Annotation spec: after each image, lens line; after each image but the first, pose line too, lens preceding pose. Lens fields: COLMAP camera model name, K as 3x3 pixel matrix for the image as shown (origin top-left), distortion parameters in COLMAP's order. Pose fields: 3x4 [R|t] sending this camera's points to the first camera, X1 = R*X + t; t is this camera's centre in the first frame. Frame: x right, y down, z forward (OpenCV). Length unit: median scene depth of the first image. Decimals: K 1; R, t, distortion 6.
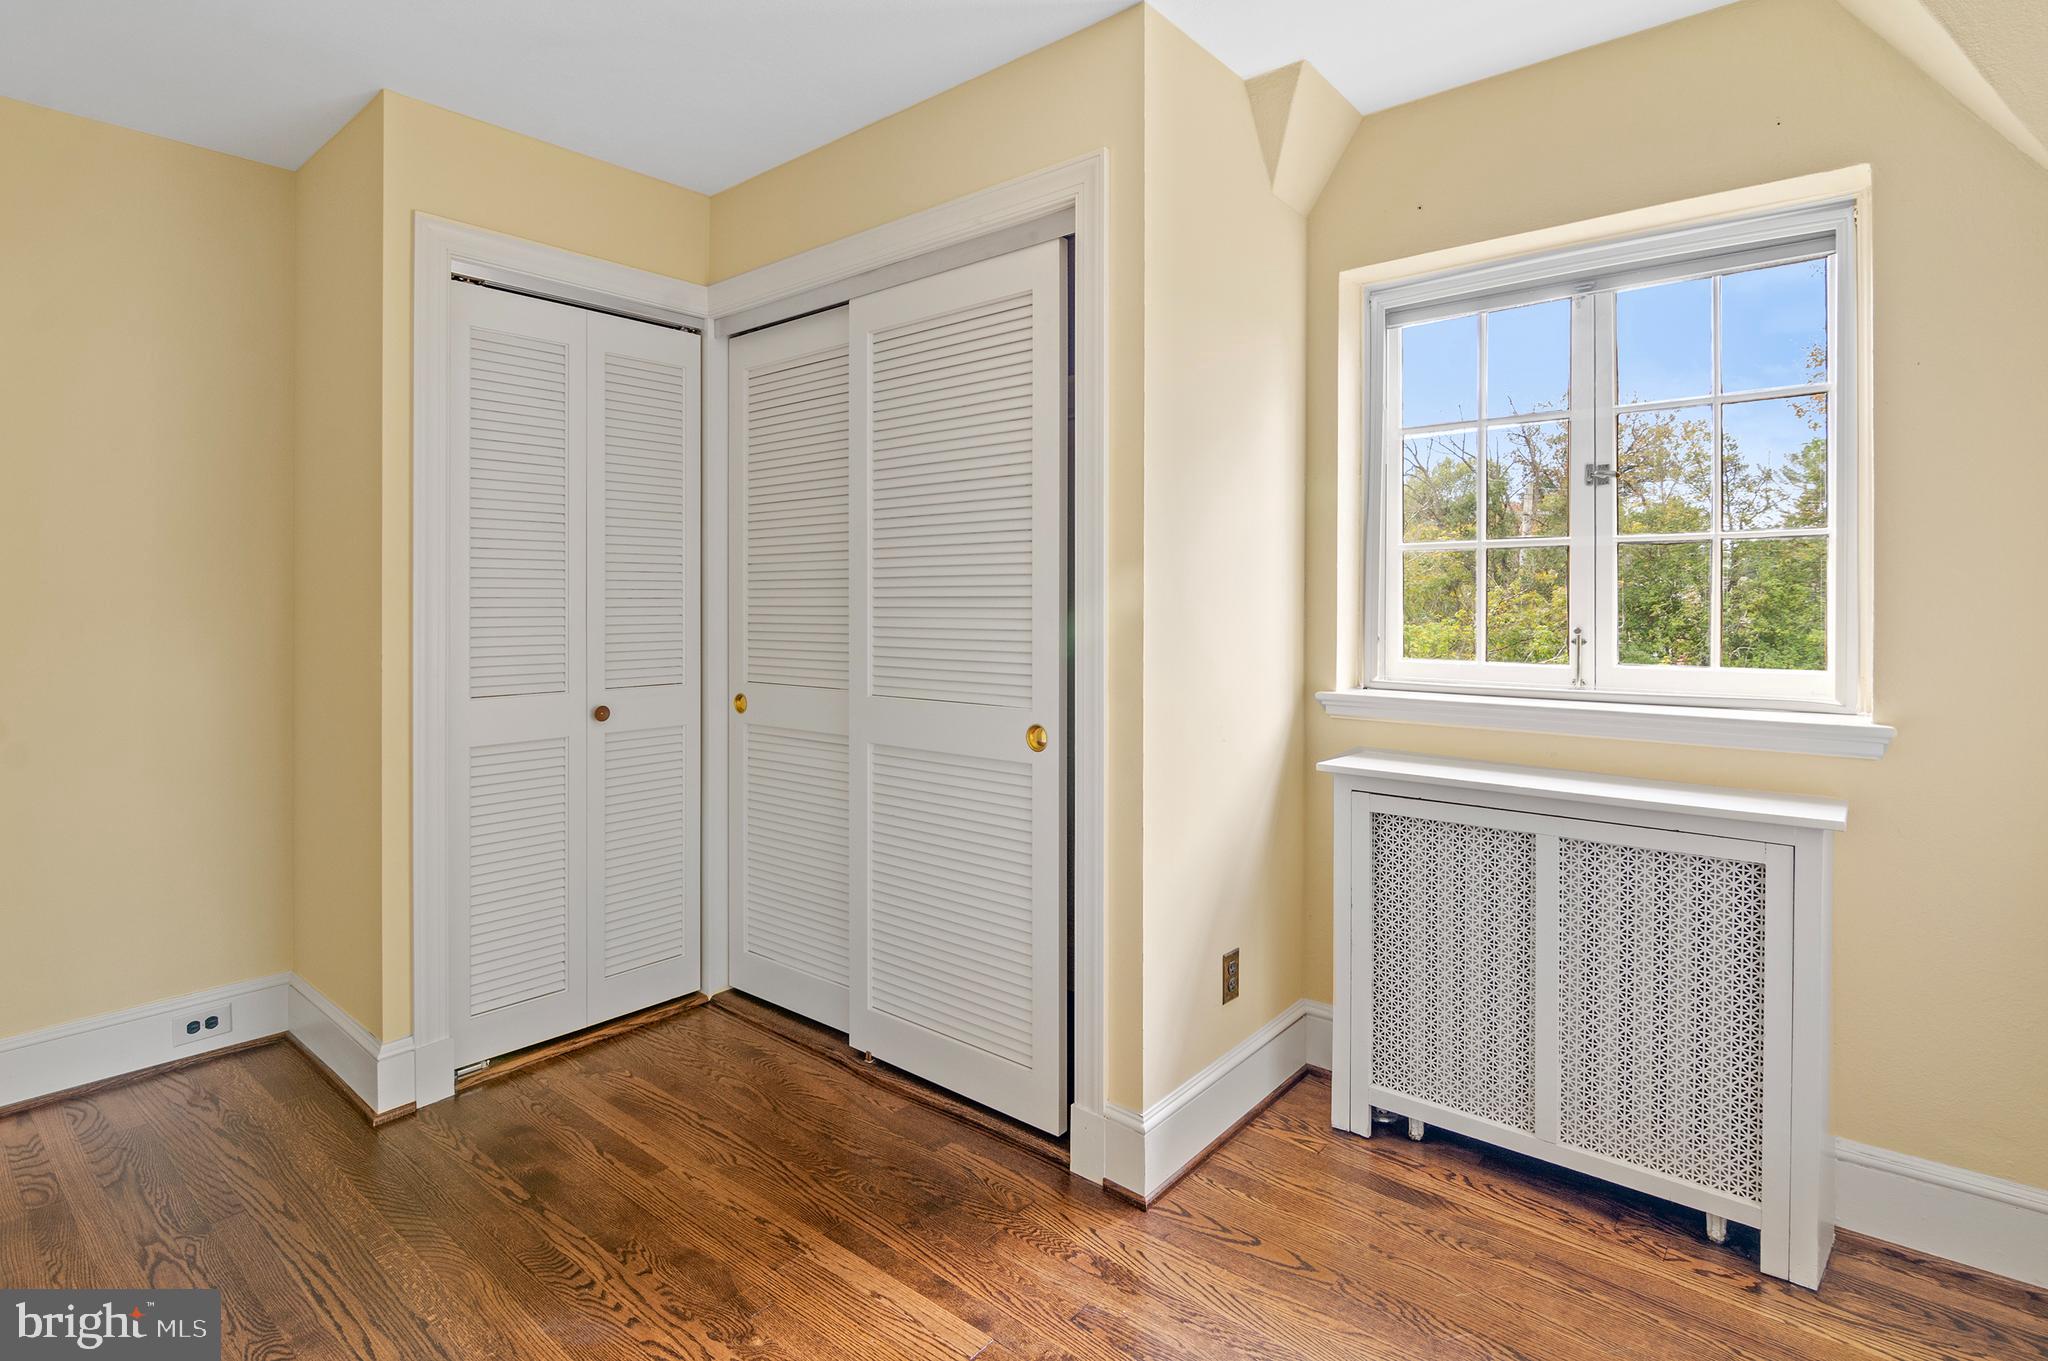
lens RADIAL K [[1016.9, 0, 1028.9], [0, 1016.9, 606.8], [0, 0, 1]] dist [-0.001463, -0.002750]
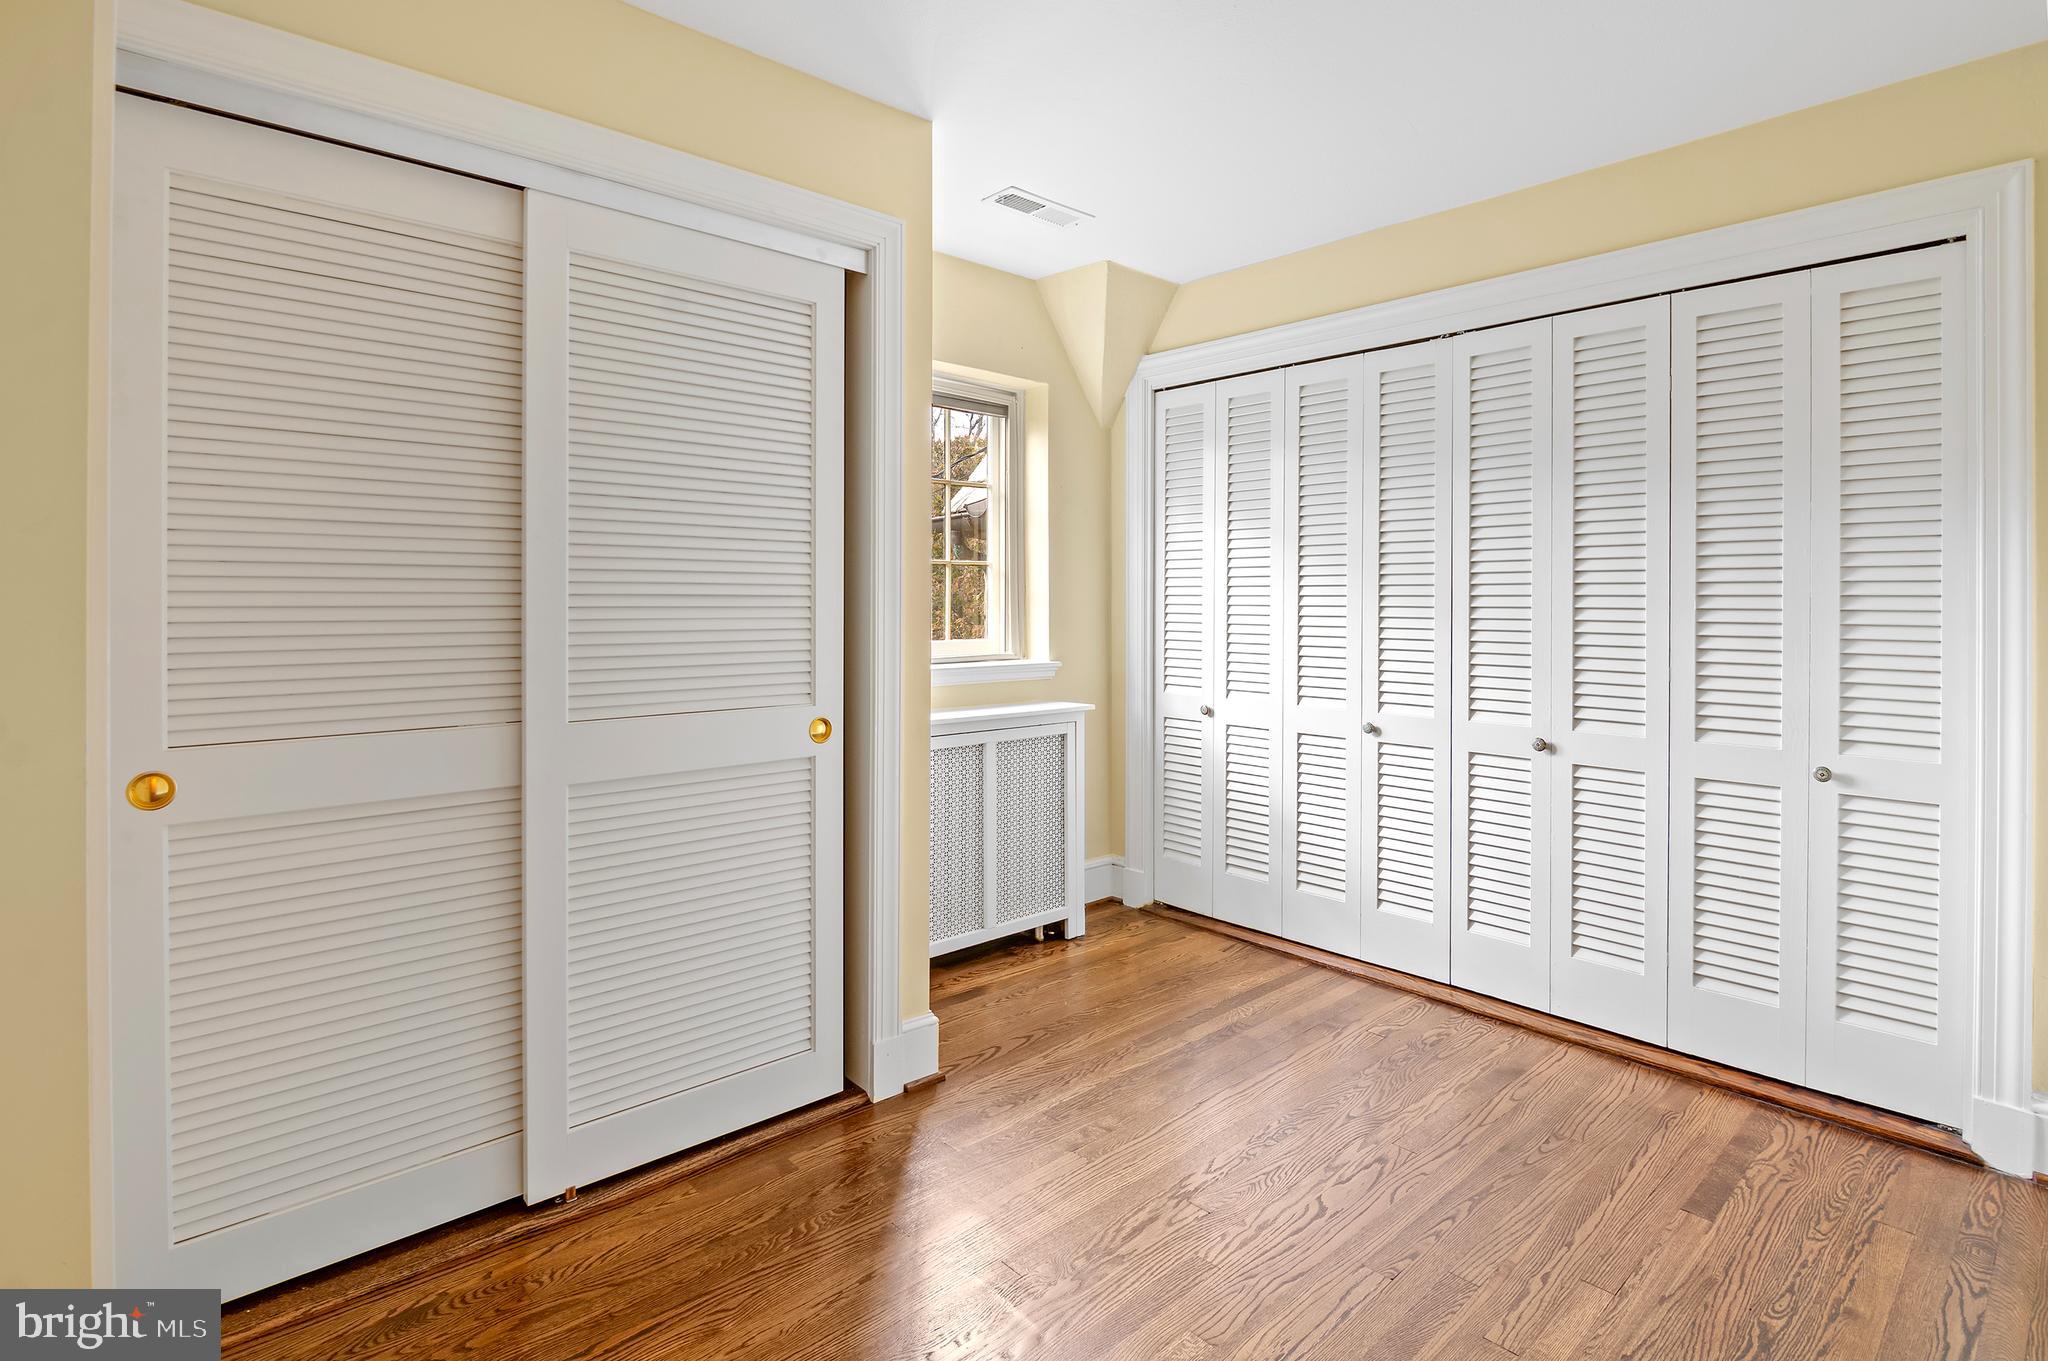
lens RADIAL K [[1016.9, 0, 1028.9], [0, 1016.9, 606.8], [0, 0, 1]] dist [-0.001463, -0.002750]
pose [[0.138409, -0.004192, 0.990366, -1.101929], [0.003694, 0.999986, 0.003717, -0.001289], [-0.990368, 0.003144, 0.138422, 0.701569]]
